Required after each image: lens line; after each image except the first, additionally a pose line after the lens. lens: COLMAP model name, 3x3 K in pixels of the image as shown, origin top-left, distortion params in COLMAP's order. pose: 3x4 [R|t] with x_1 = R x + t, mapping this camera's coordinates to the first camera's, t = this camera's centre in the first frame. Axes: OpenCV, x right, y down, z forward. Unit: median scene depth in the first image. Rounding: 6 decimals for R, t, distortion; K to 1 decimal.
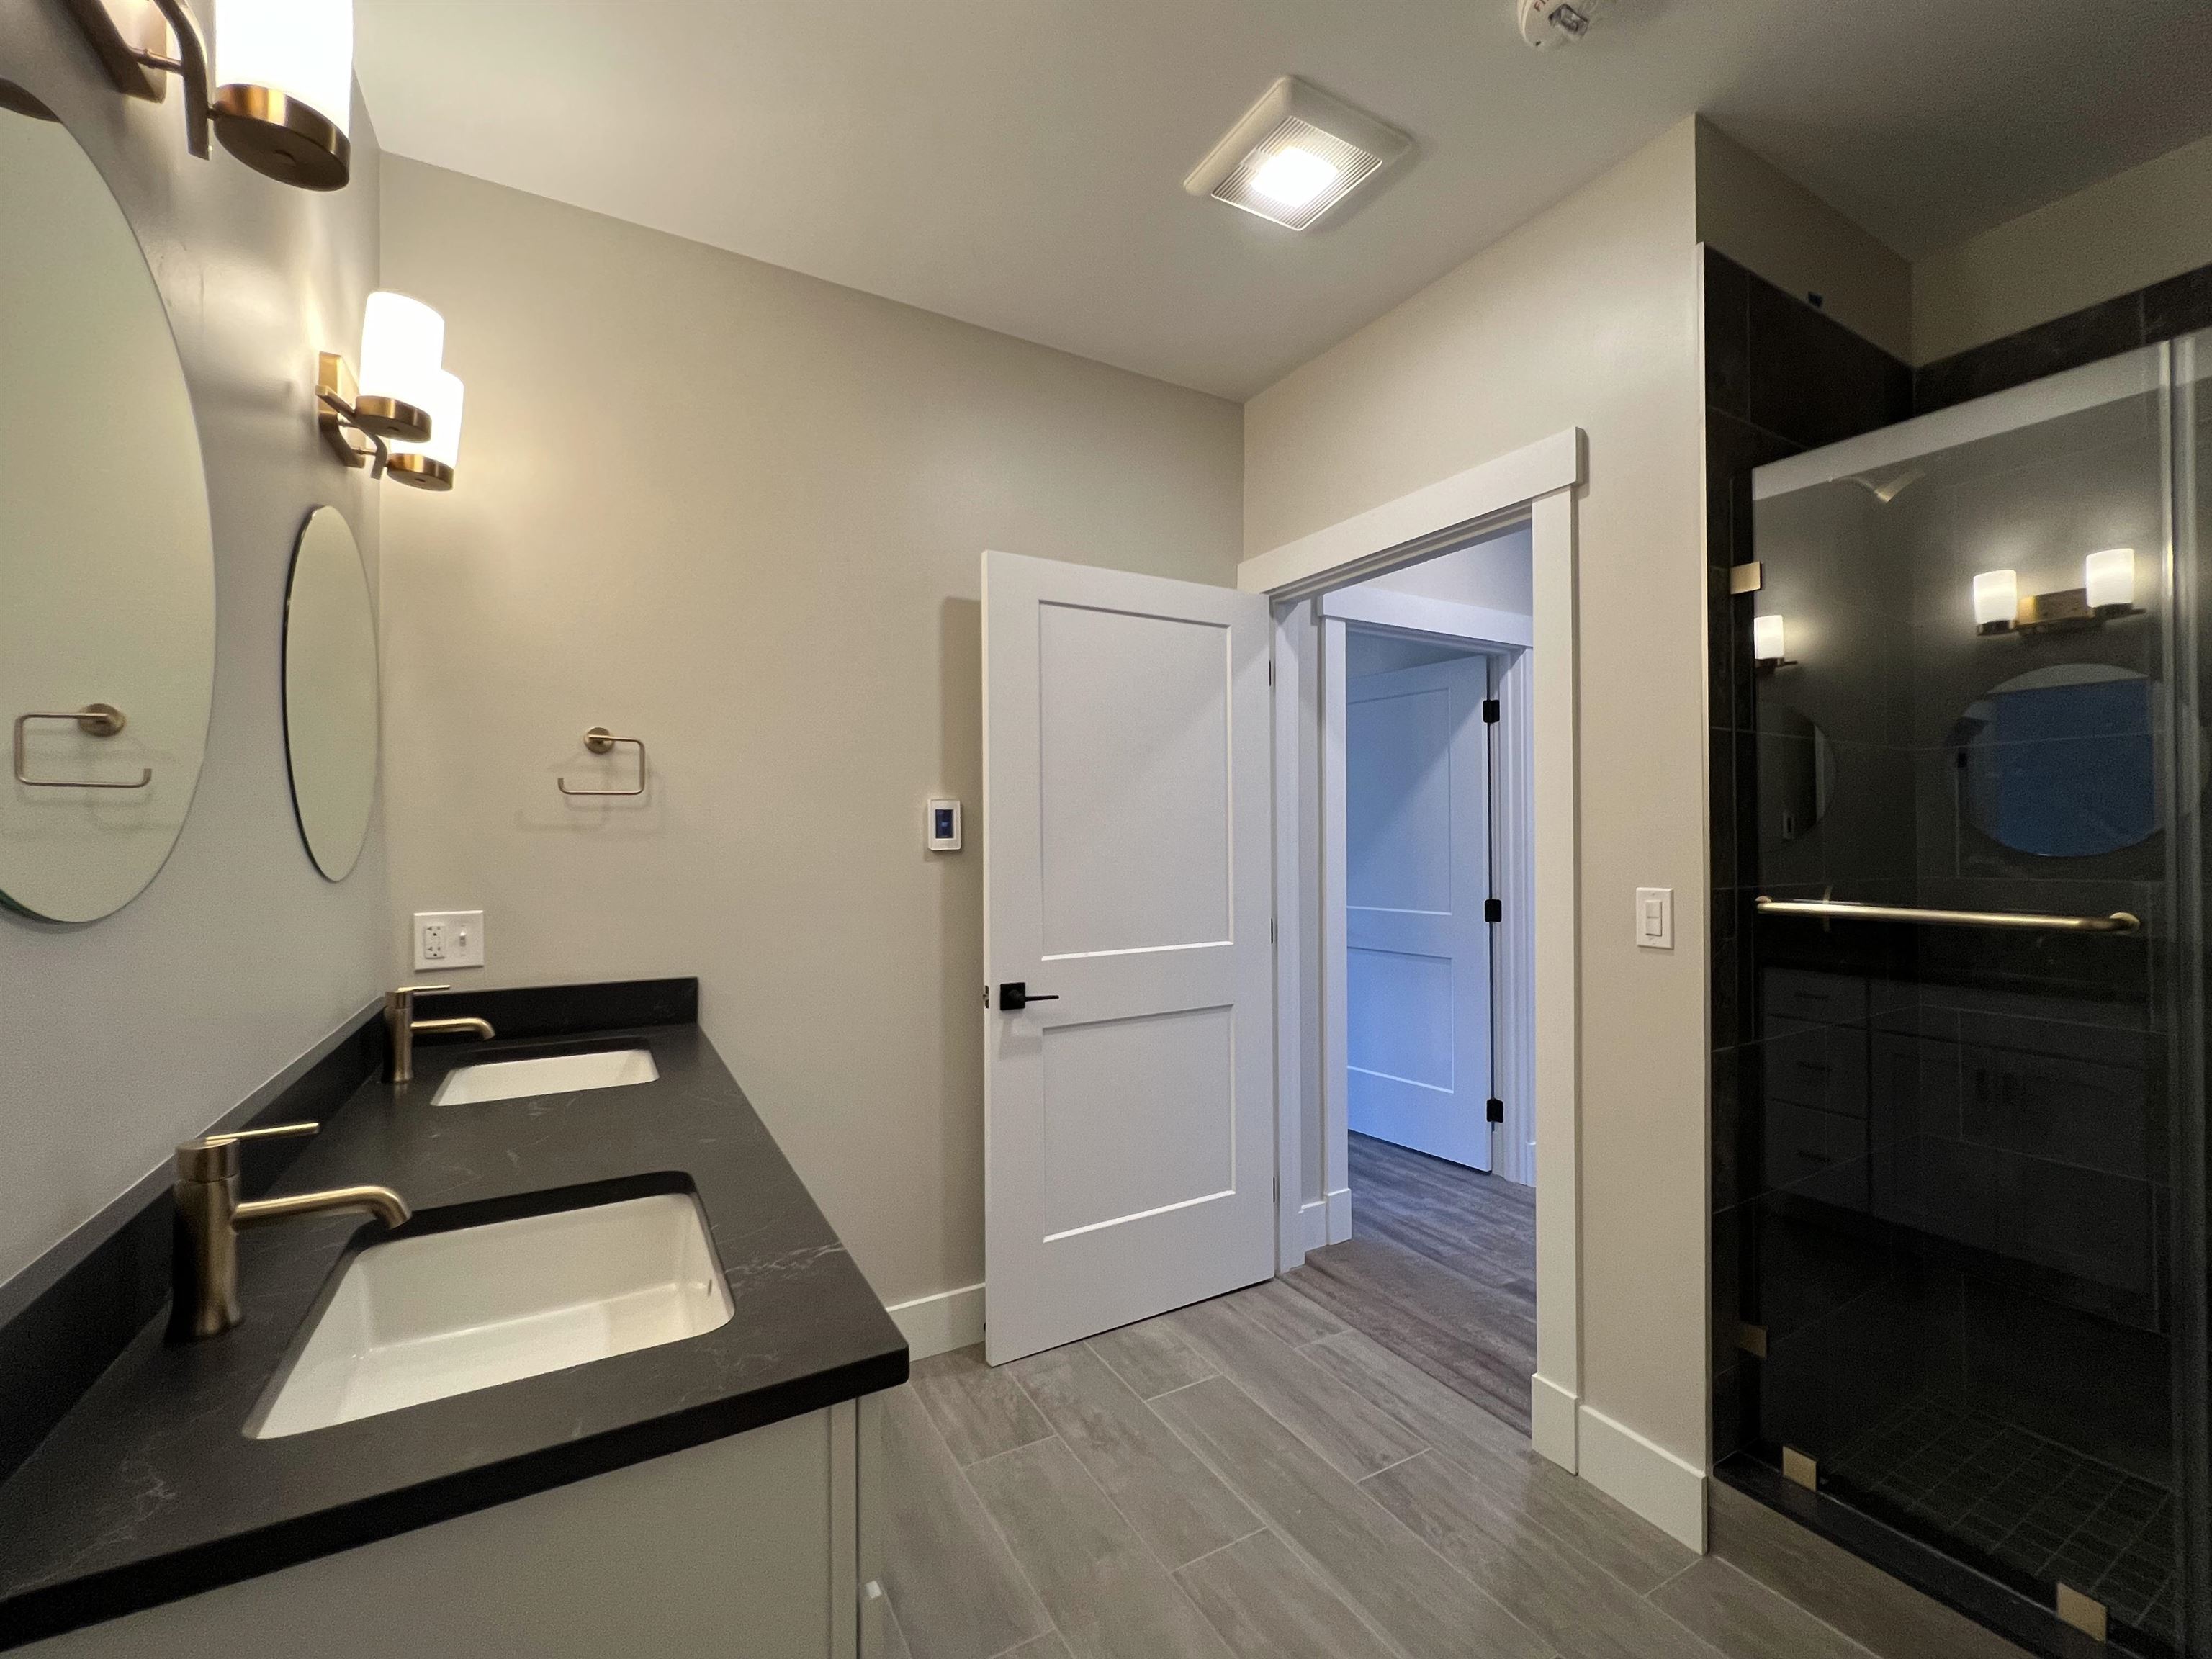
lens RADIAL K [[934.3, 0, 1113.0], [0, 934.3, 833.7], [0, 0, 1]] dist [-0.000359, -0.000015]
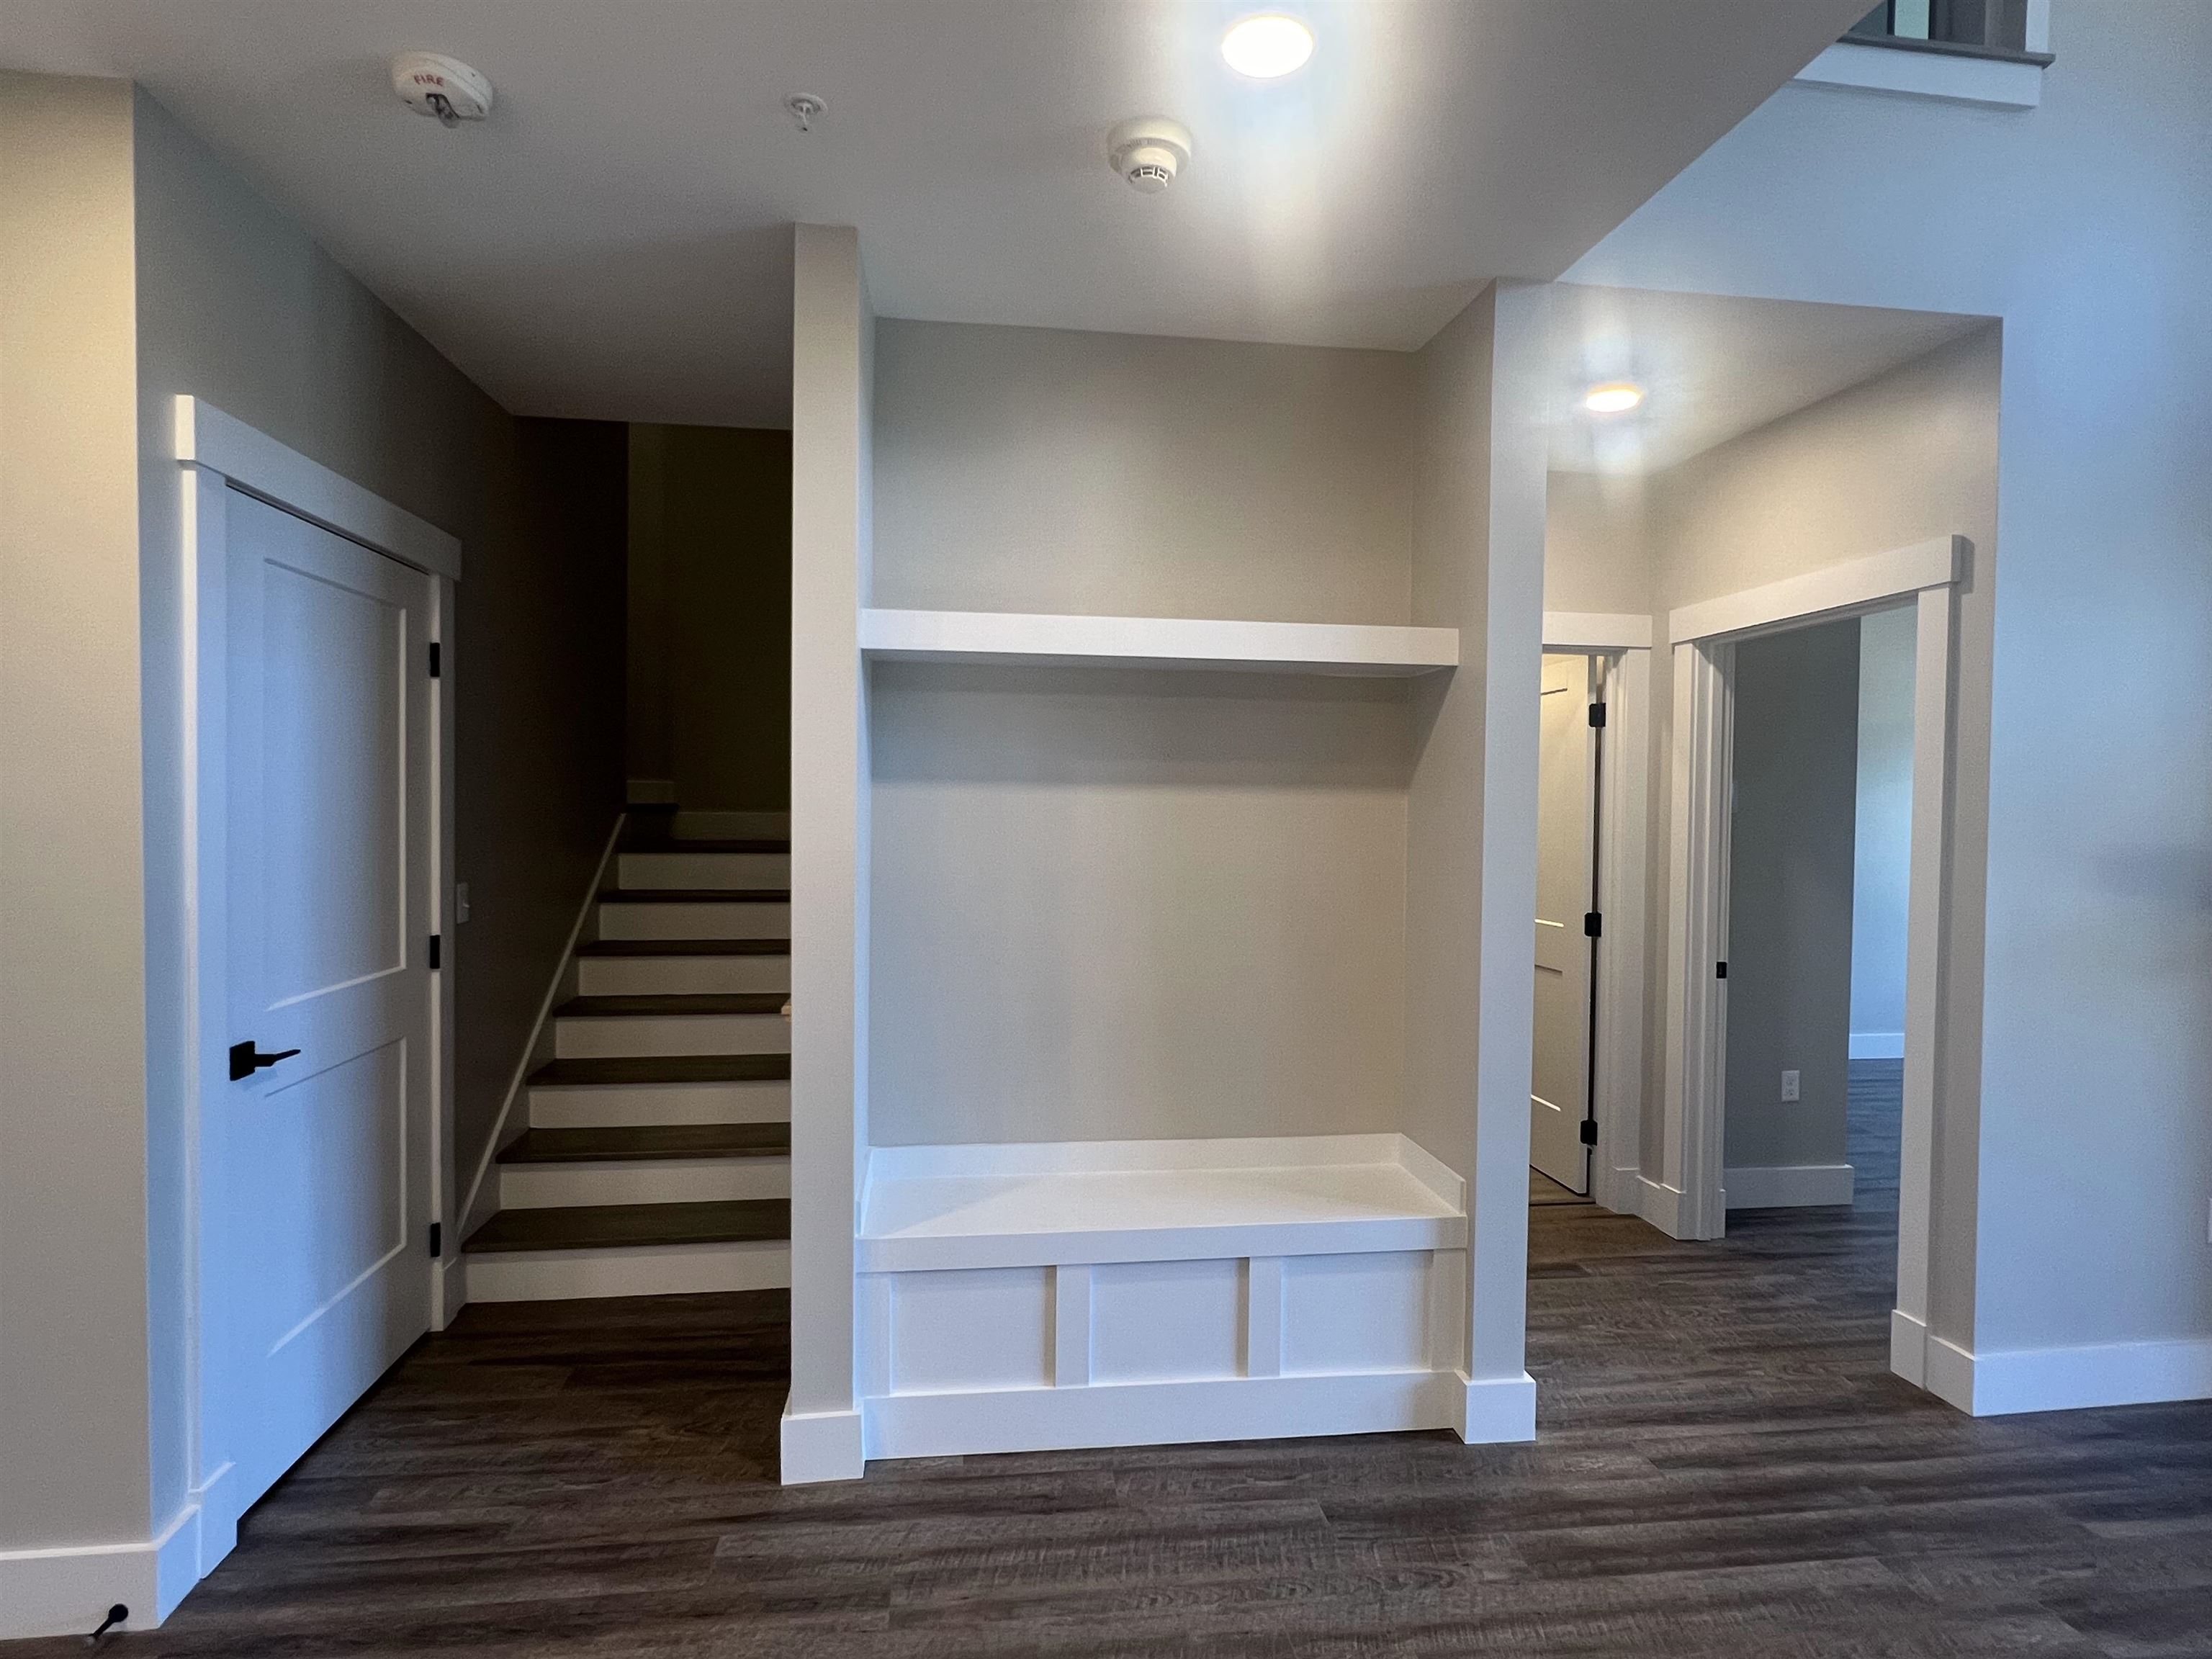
lens RADIAL K [[1178.8, 0, 1107.5], [0, 1178.8, 833.9], [0, 0, 1]] dist [0.002568, -0.000173]
pose [[-0.370216, 0.020611, -0.928717, 1.664104], [-0.005114, 0.999693, 0.024224, -0.045470], [0.928932, 0.013717, -0.369997, 0.872981]]
